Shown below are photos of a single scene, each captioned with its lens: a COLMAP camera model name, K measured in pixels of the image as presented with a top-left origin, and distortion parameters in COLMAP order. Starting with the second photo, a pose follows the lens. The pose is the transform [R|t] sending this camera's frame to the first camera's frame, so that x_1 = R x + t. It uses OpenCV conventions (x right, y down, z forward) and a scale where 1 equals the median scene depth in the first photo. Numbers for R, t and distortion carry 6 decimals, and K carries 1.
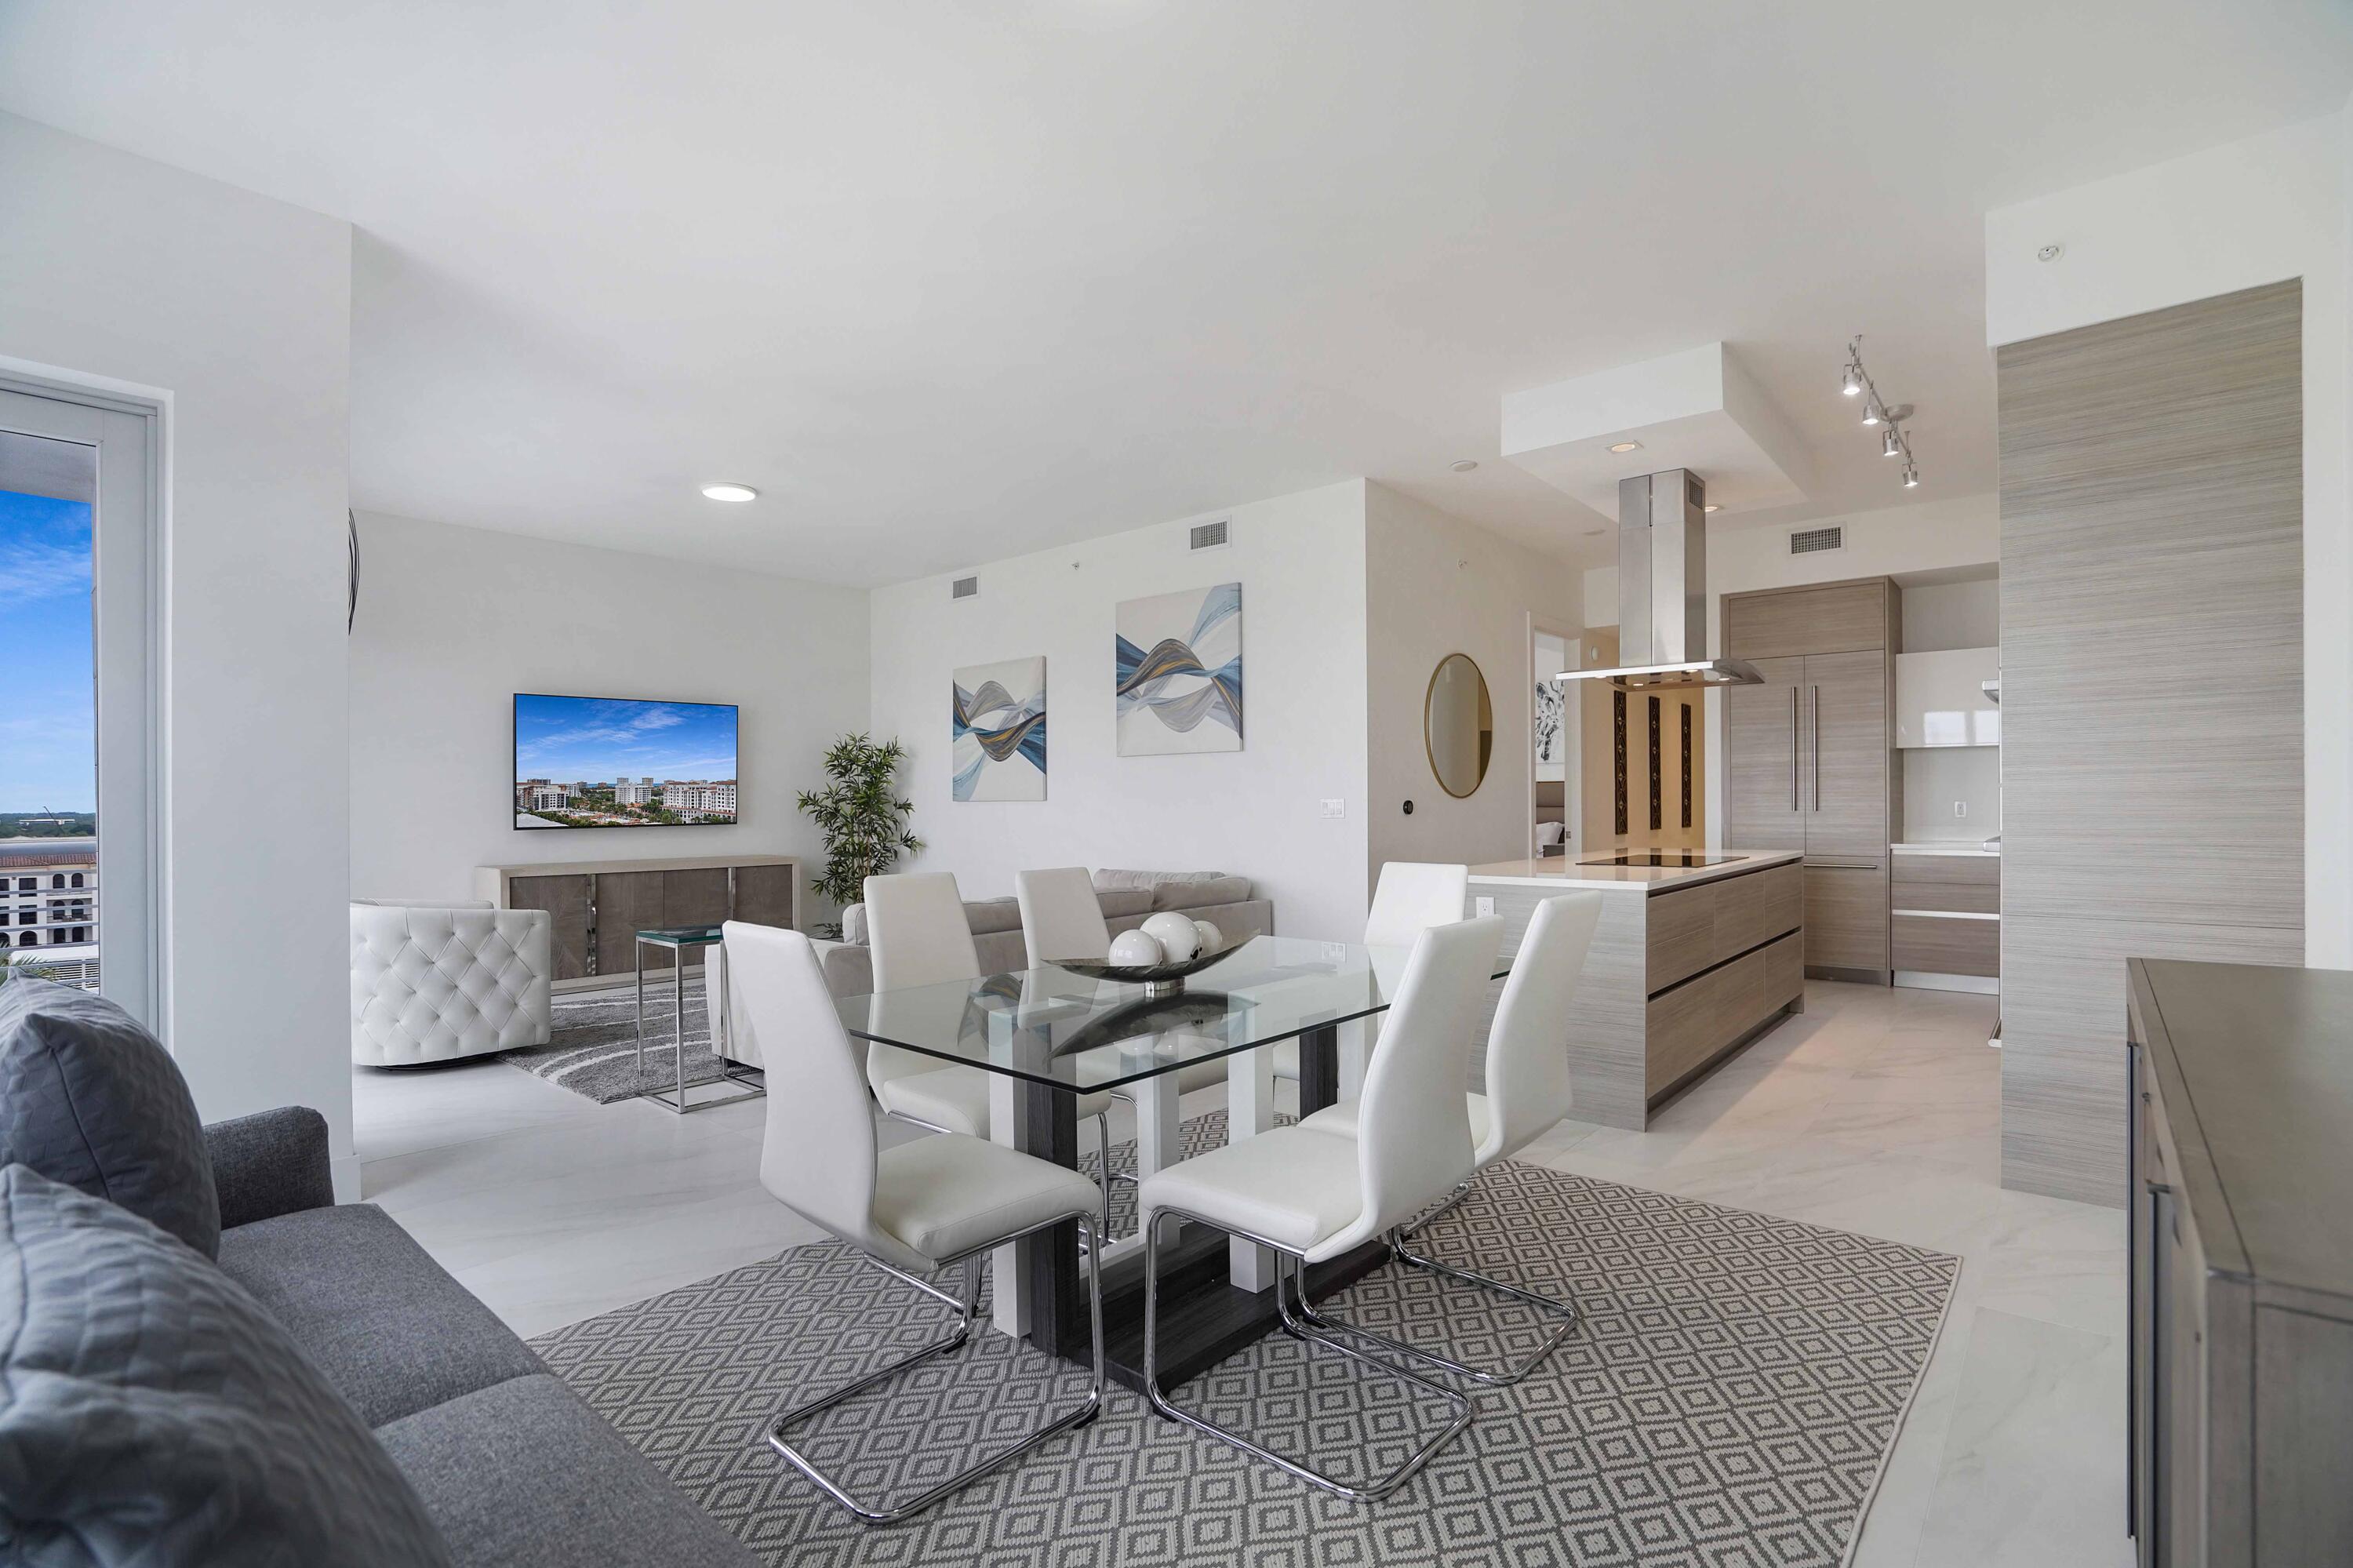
lens RADIAL K [[1095.6, 0, 1188.3], [0, 1095.6, 791.3], [0, 0, 1]] dist [-0.036378, 0.006433]
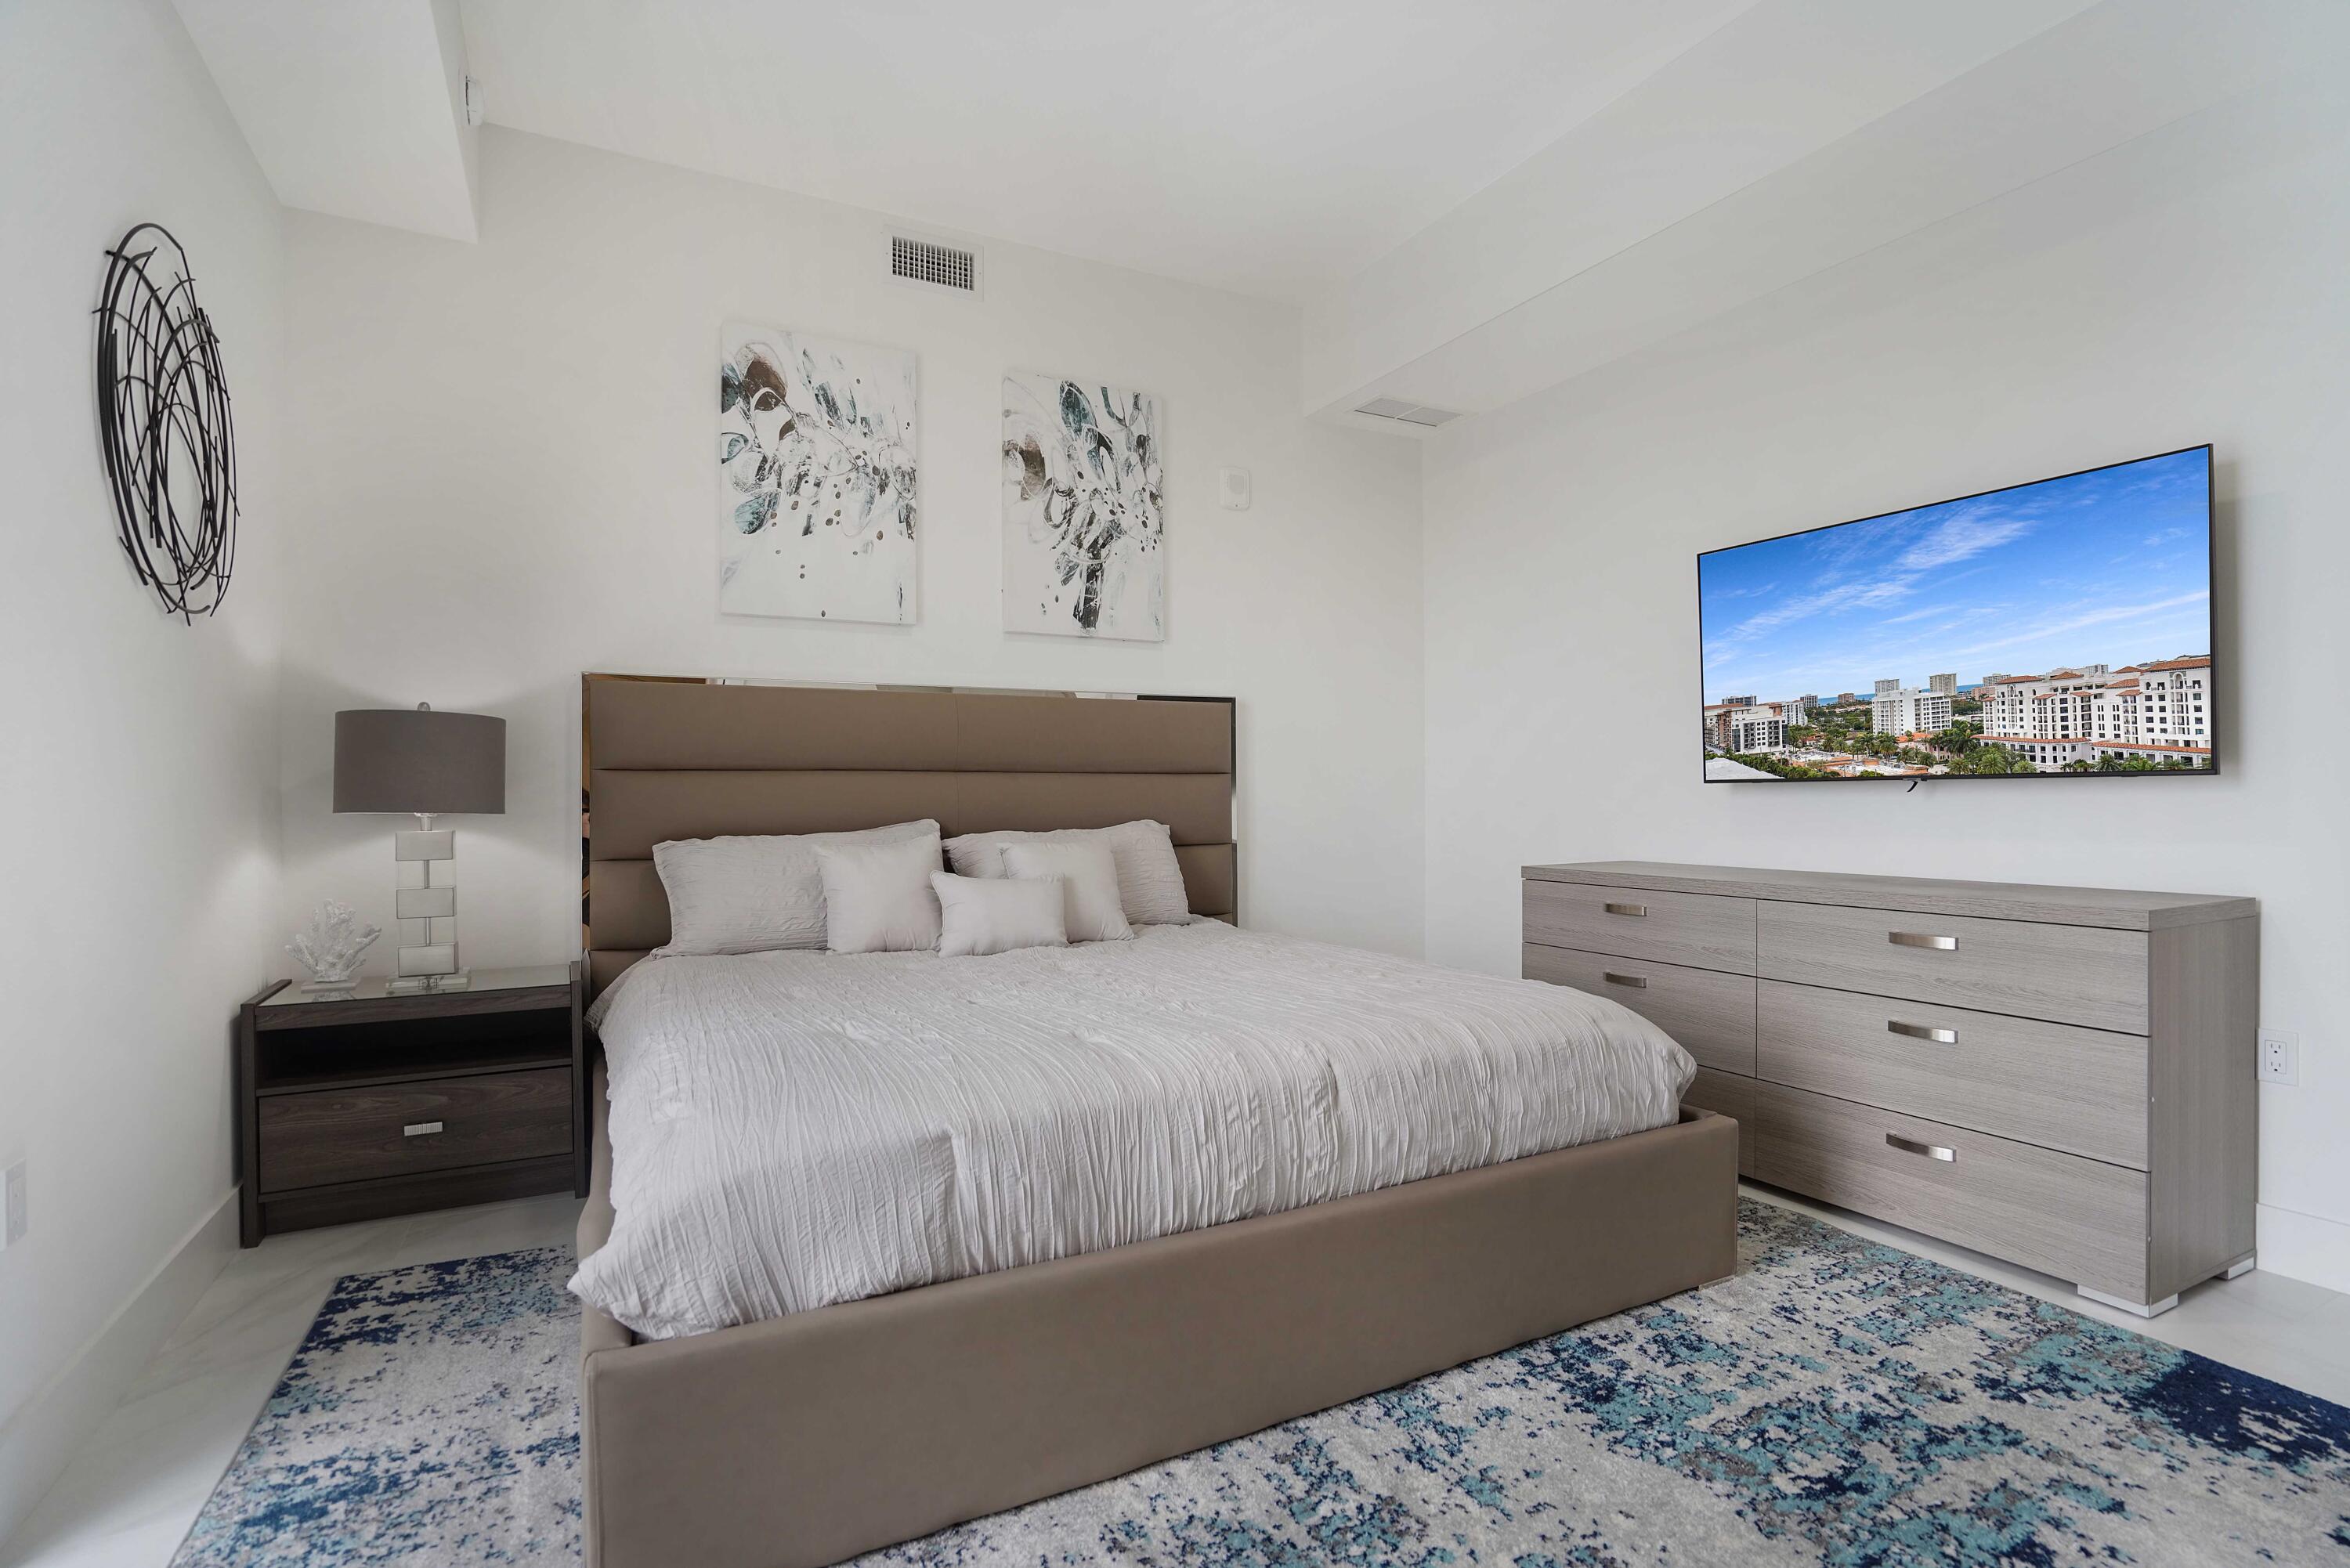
lens RADIAL K [[1094.0, 0, 1178.5], [0, 1094.0, 791.0], [0, 0, 1]] dist [-0.036378, 0.006433]
pose [[-0.380132, 0.010883, -0.924868, 0.037155], [0.019725, 0.999799, 0.003657, 0.029052], [0.924722, -0.016853, -0.380270, 0.903285]]
